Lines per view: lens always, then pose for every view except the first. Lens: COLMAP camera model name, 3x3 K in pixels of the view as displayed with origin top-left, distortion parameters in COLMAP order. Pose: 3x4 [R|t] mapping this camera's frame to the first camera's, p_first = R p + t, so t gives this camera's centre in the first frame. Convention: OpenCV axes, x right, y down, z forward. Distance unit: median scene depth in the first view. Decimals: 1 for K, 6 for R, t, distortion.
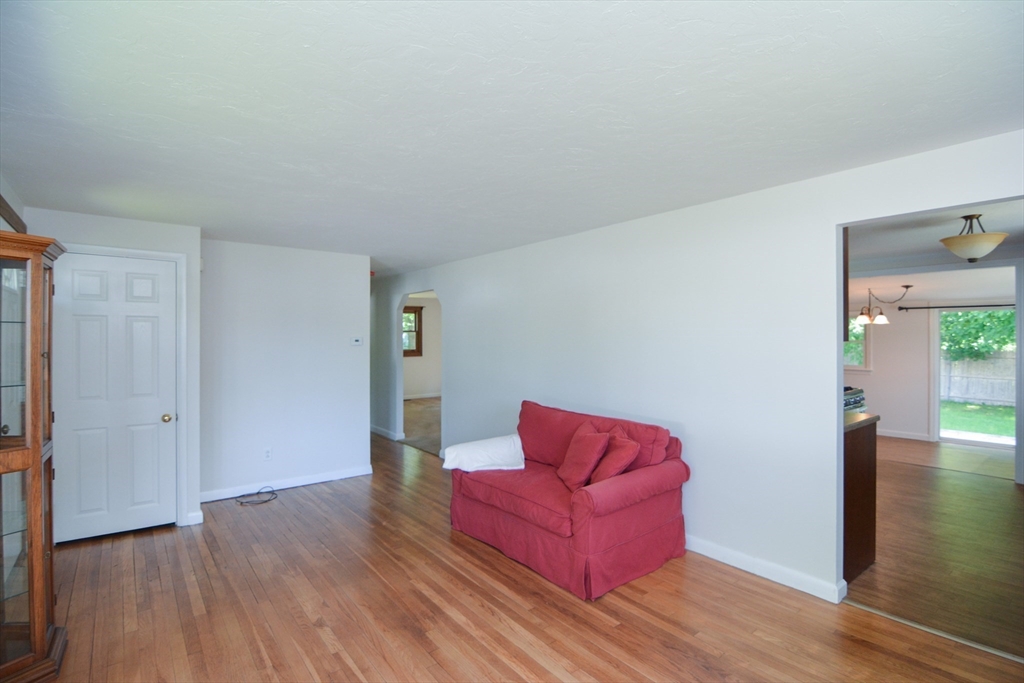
lens RADIAL K [[504.0, 0, 517.1], [0, 504.0, 341.9], [0, 0, 1]] dist [-0.002985, -0.000652]
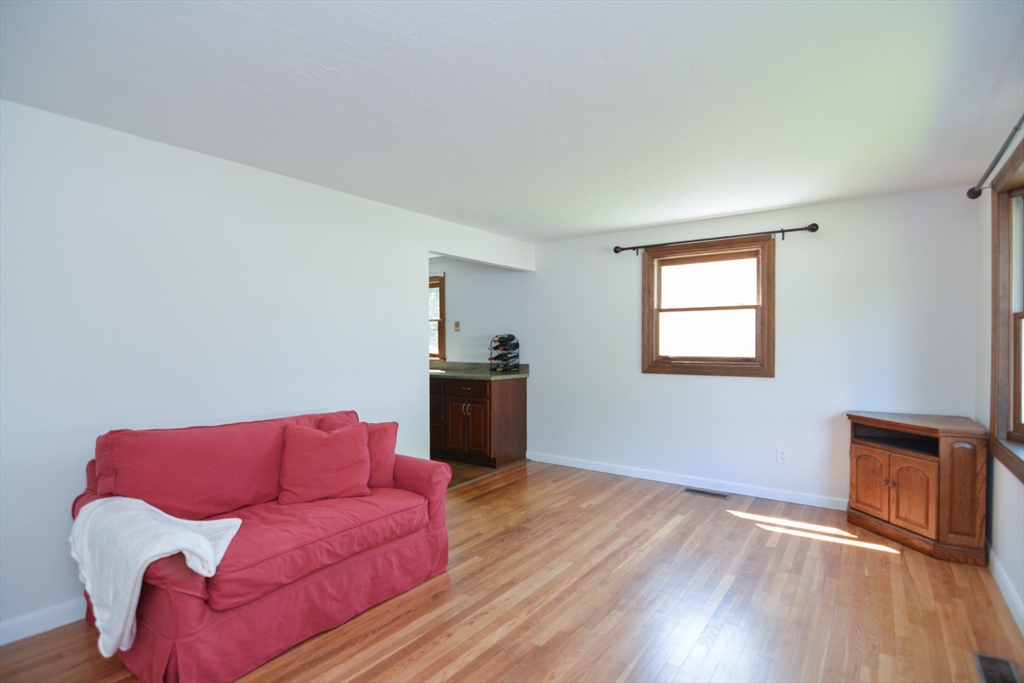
lens RADIAL K [[504.0, 0, 513.7], [0, 504.0, 348.2], [0, 0, 1]] dist [-0.002985, -0.000652]
pose [[-0.275688, -0.002660, 0.961243, -0.821638], [0.007301, 0.999962, 0.004861, 0.046732], [-0.961219, 0.008358, -0.275658, 1.045321]]
